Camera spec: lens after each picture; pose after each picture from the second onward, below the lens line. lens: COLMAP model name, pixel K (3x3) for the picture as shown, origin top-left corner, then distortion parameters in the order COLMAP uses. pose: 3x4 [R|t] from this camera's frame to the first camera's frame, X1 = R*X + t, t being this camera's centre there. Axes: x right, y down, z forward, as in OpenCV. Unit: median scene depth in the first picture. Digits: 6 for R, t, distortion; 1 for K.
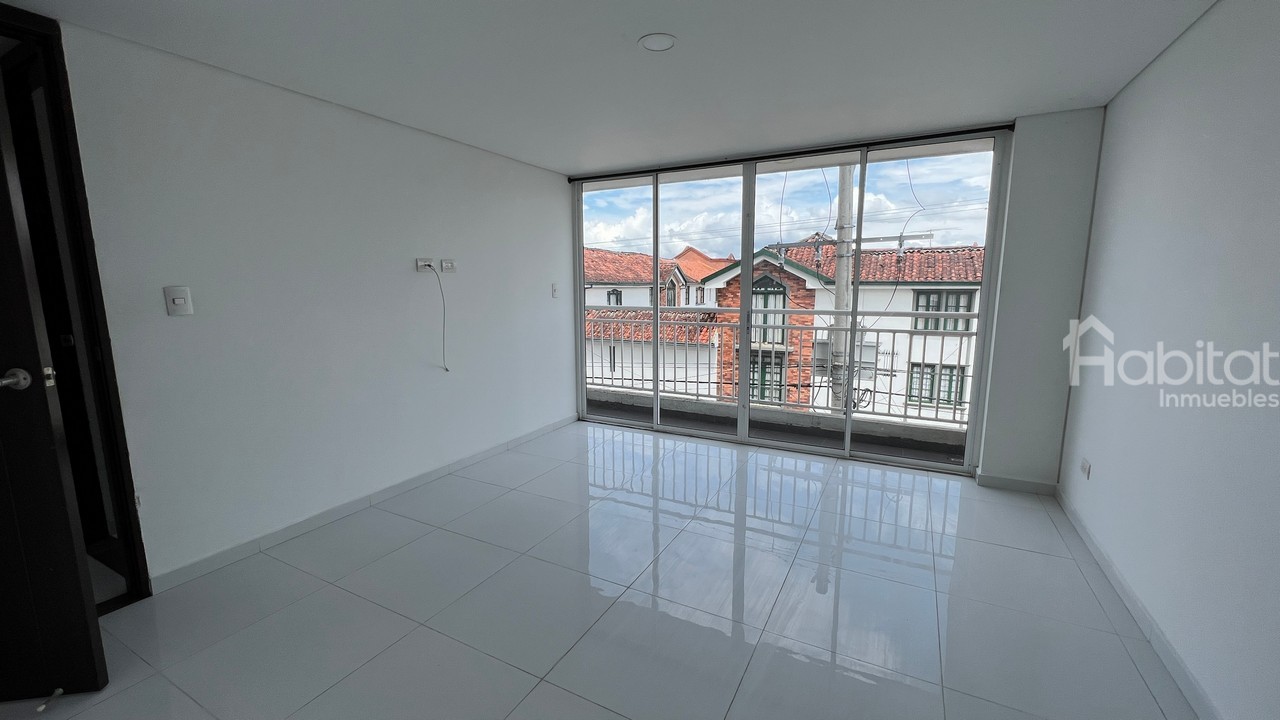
lens RADIAL K [[513.6, 0, 640.0], [0, 513.6, 360.0], [0, 0, 1]] dist [-0.000418, 0.000031]
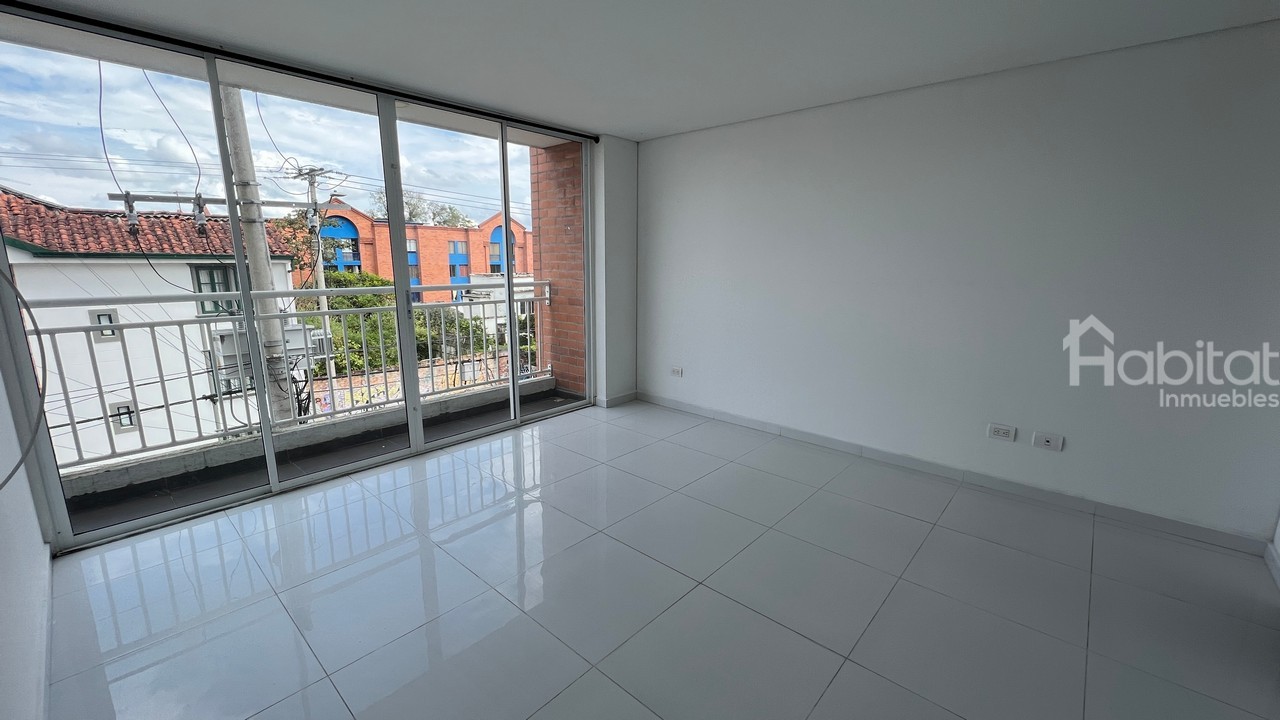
lens RADIAL K [[508.9, 0, 640.0], [0, 508.9, 360.0], [0, 0, 1]] dist [0.001692, 0.000204]
pose [[0.246449, -0.186196, 0.951101, -0.418517], [0.138061, 0.978107, 0.155709, -0.055955], [-0.959272, 0.092936, 0.266760, 0.399712]]
